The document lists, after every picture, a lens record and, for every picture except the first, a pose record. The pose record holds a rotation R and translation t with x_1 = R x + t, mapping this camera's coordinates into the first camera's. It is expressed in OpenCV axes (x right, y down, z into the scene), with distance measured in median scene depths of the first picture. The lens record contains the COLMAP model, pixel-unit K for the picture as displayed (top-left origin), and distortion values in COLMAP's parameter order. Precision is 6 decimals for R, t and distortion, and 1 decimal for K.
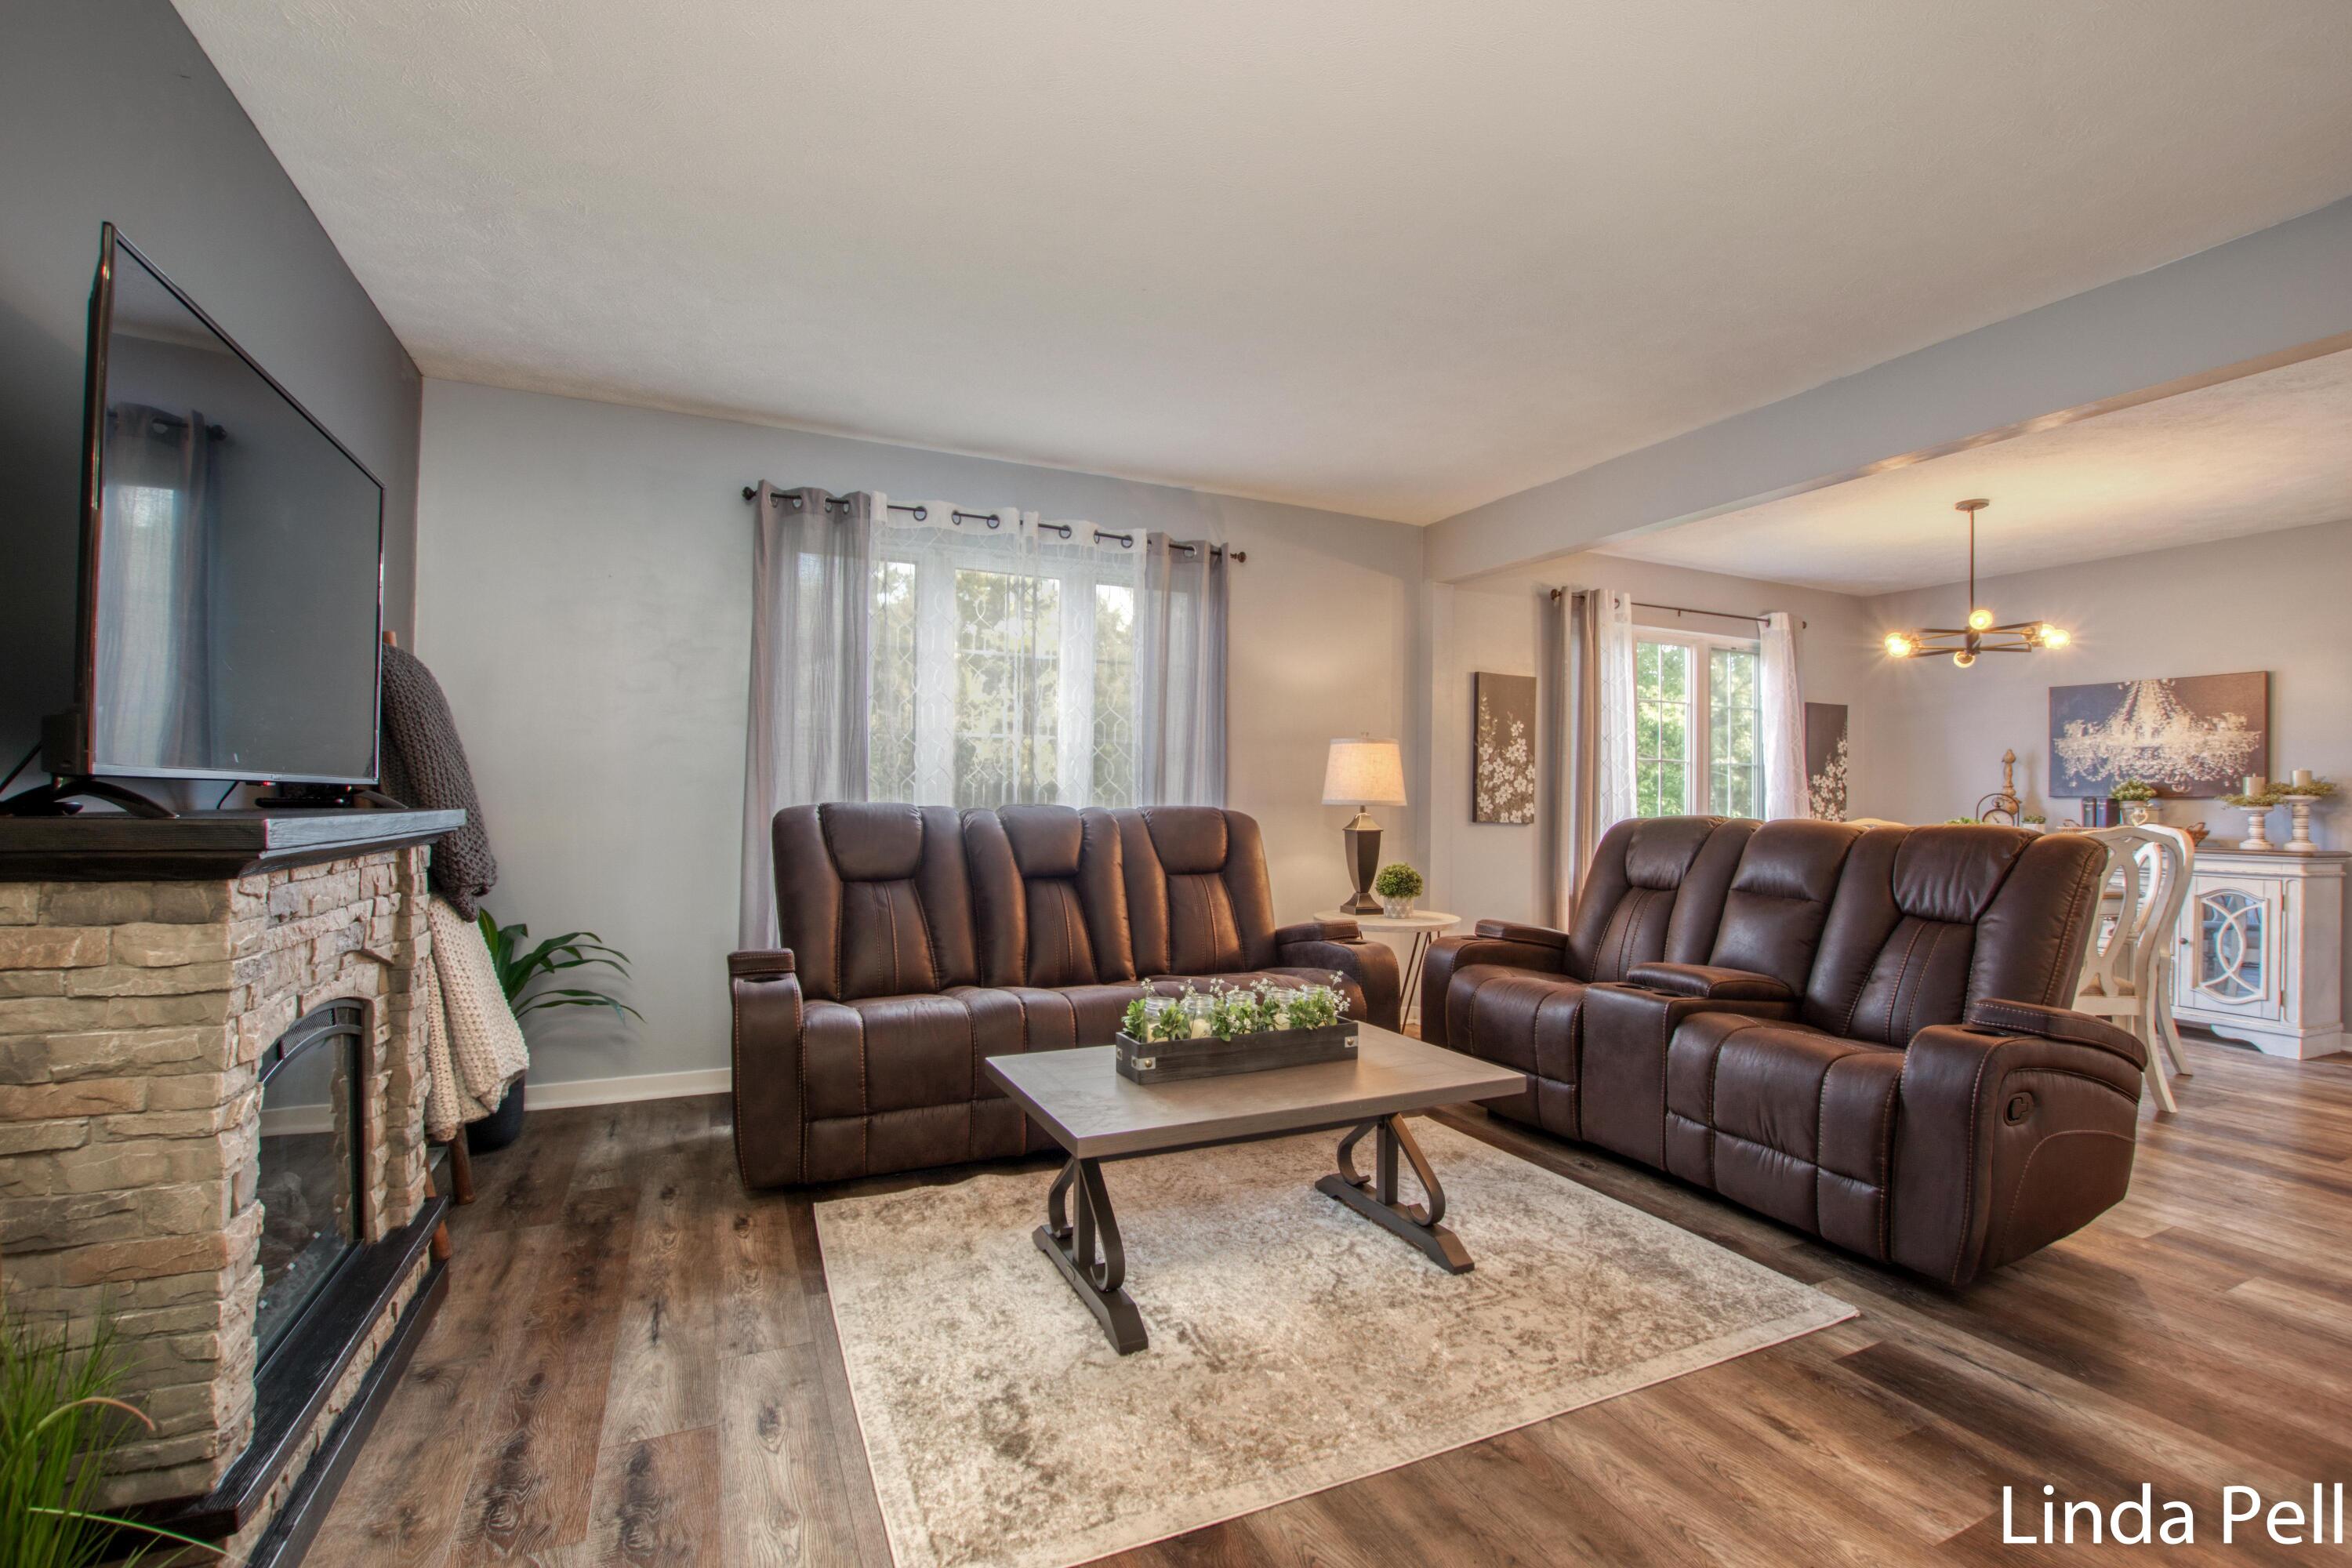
lens RADIAL K [[1025.9, 0, 1217.7], [0, 1025.9, 795.3], [0, 0, 1]] dist [-0.008373, 0.001503]
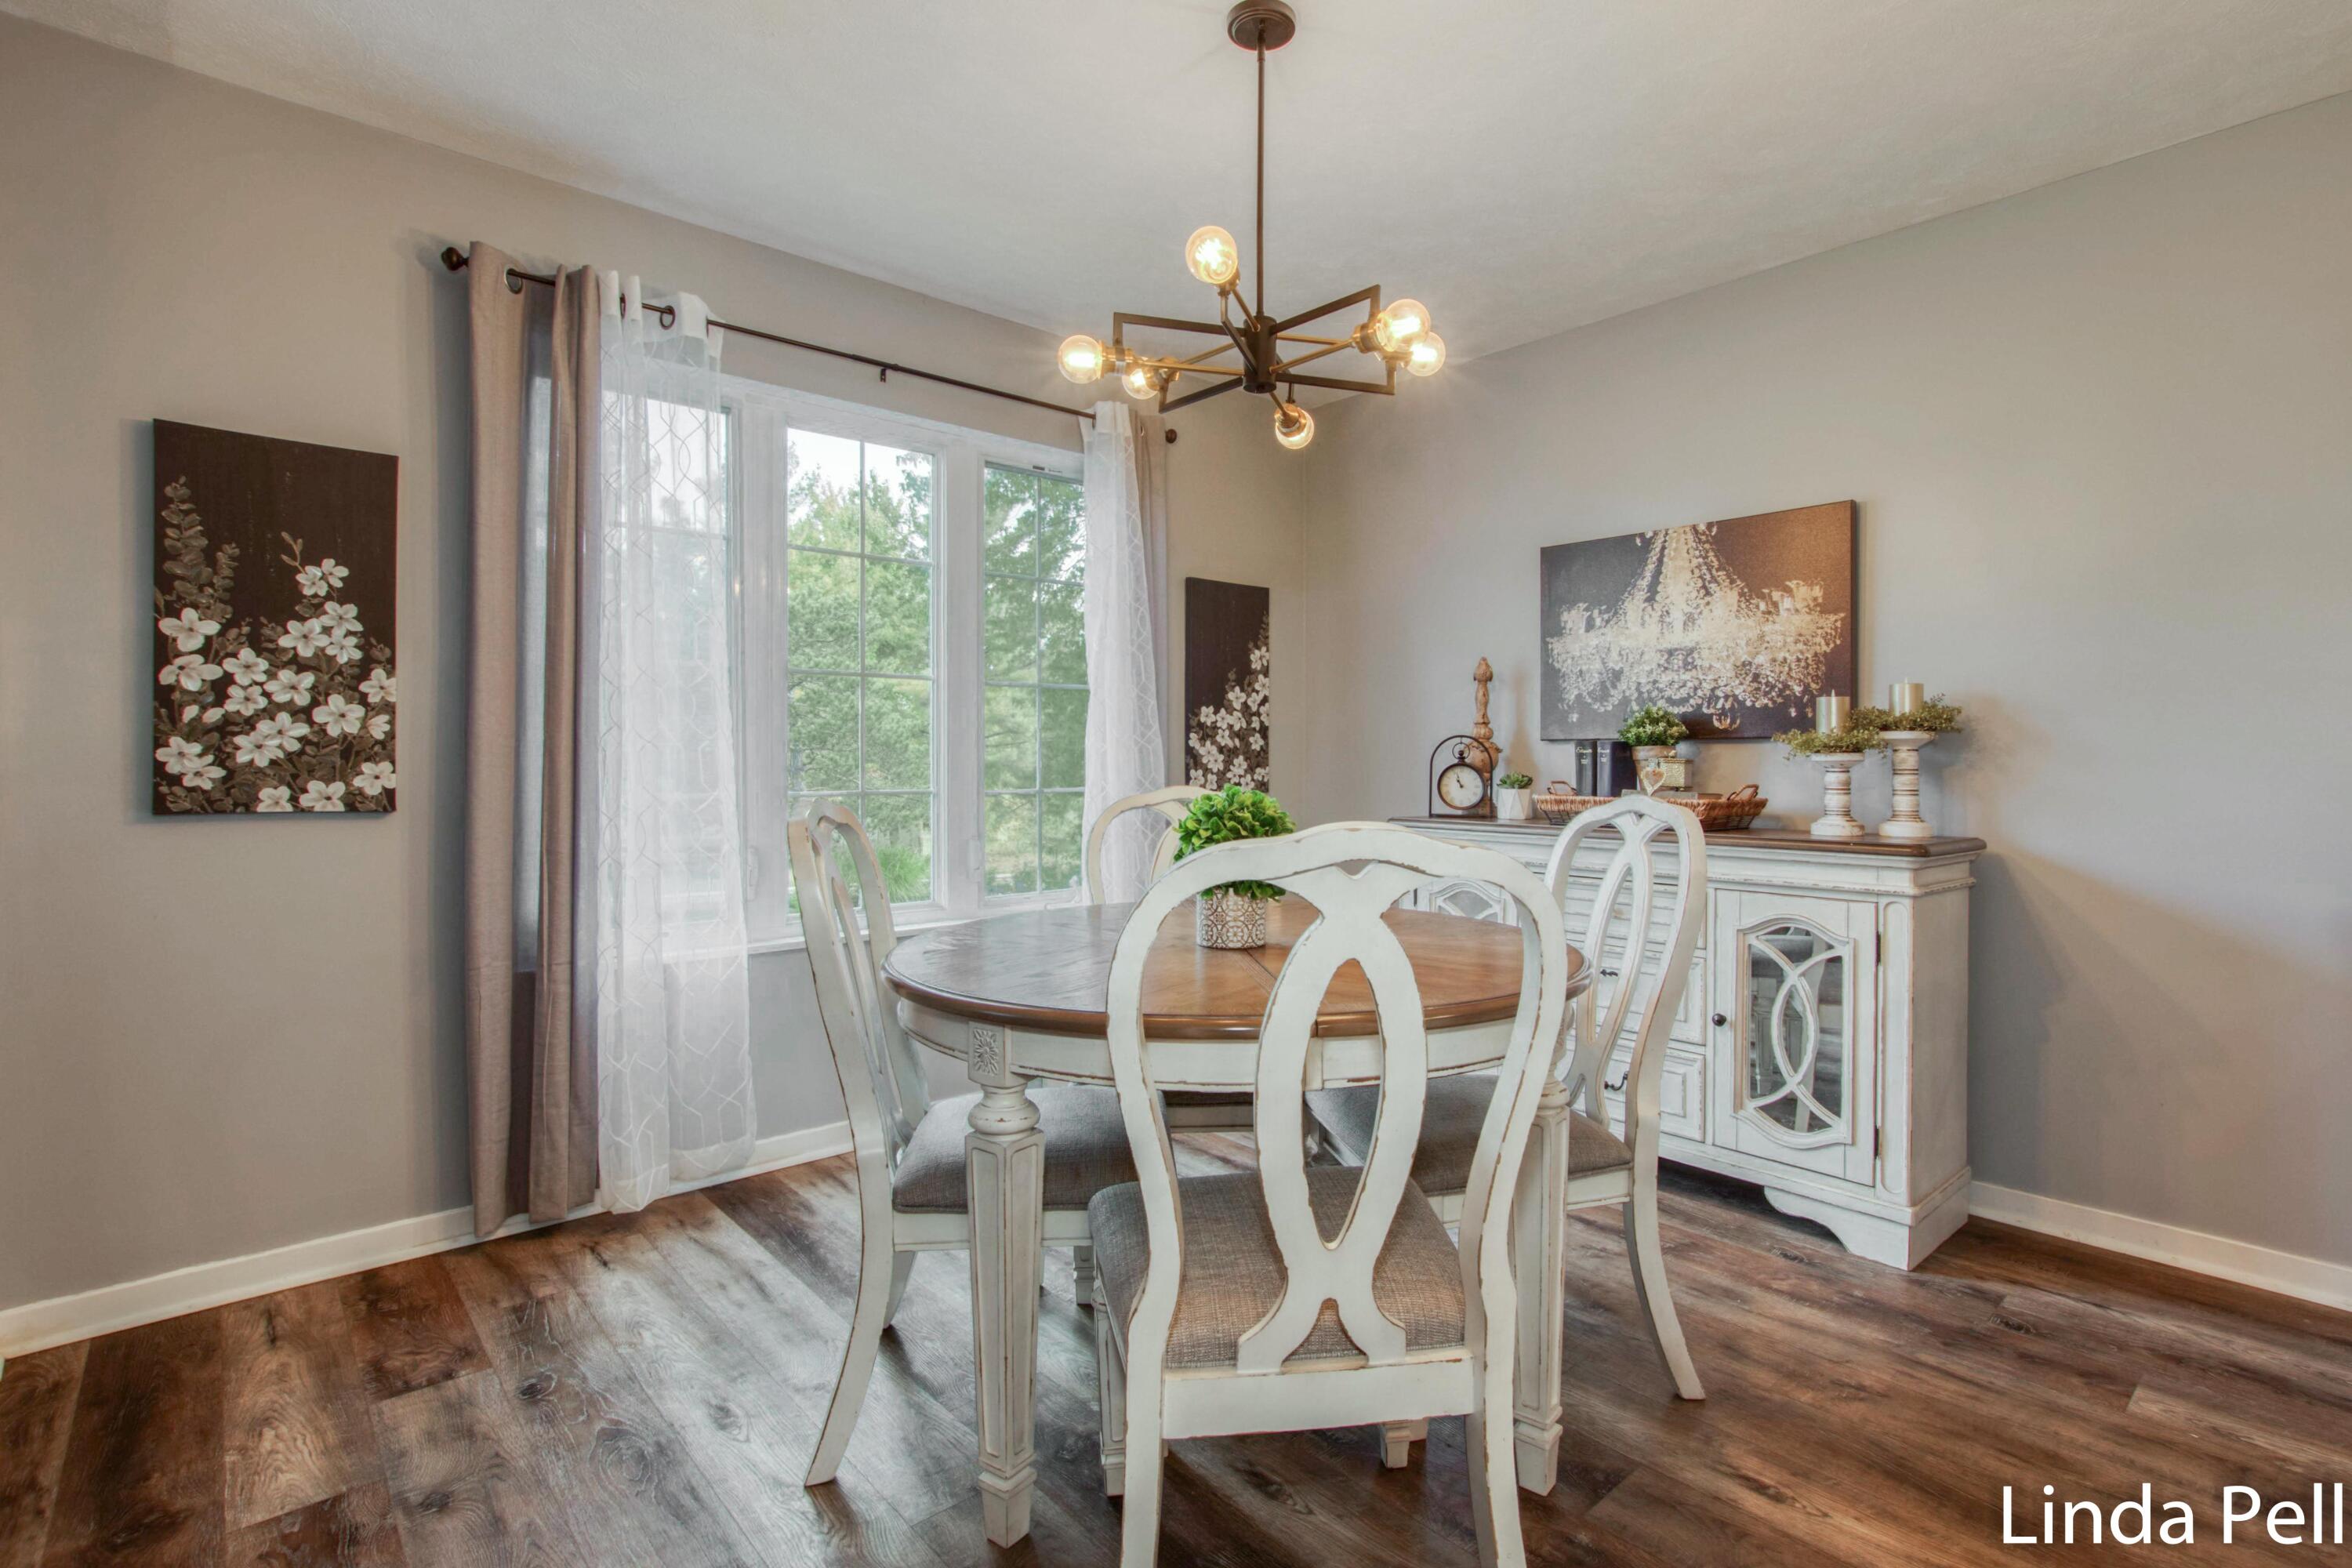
lens RADIAL K [[1112.1, 0, 1180.6], [0, 1112.1, 765.0], [0, 0, 1]] dist [-0.019938, -0.000109]
pose [[0.968917, -0.011407, 0.247121, 0.514814], [0.008762, 0.999892, 0.011801, 0.006577], [-0.247229, -0.009269, 0.968913, 0.497189]]
